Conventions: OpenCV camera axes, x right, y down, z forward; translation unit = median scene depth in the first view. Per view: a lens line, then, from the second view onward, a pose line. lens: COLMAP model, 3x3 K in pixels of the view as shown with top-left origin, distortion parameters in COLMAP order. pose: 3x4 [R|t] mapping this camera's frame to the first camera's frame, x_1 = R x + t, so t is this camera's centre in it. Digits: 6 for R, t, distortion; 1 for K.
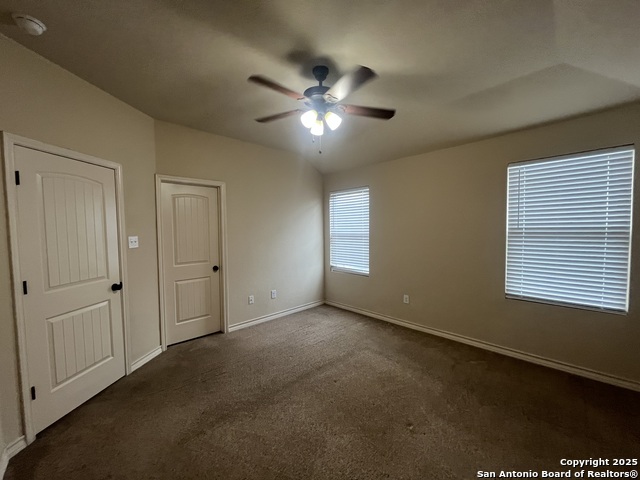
lens RADIAL K [[257.6, 0, 318.9], [0, 257.6, 240.6], [0, 0, 1]] dist [-0.001143, -0.000132]
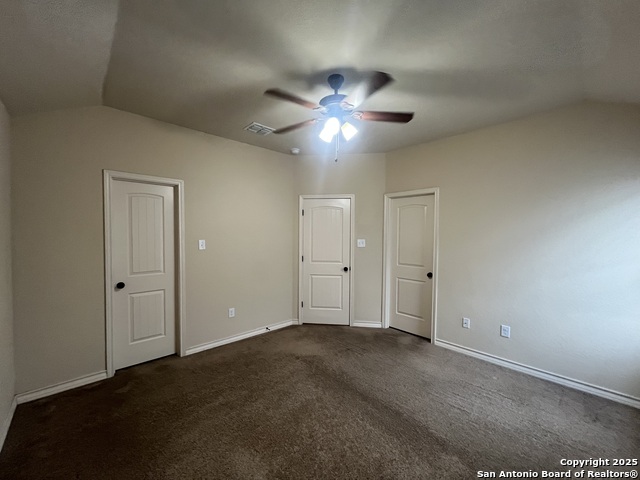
lens RADIAL K [[257.6, 0, 318.9], [0, 257.6, 240.6], [0, 0, 1]] dist [-0.001143, -0.000132]
pose [[0.001233, 0.048886, -0.998804, 0.633532], [-0.055995, 0.997241, 0.048741, -0.055647], [0.998430, 0.055868, 0.003967, 0.587949]]
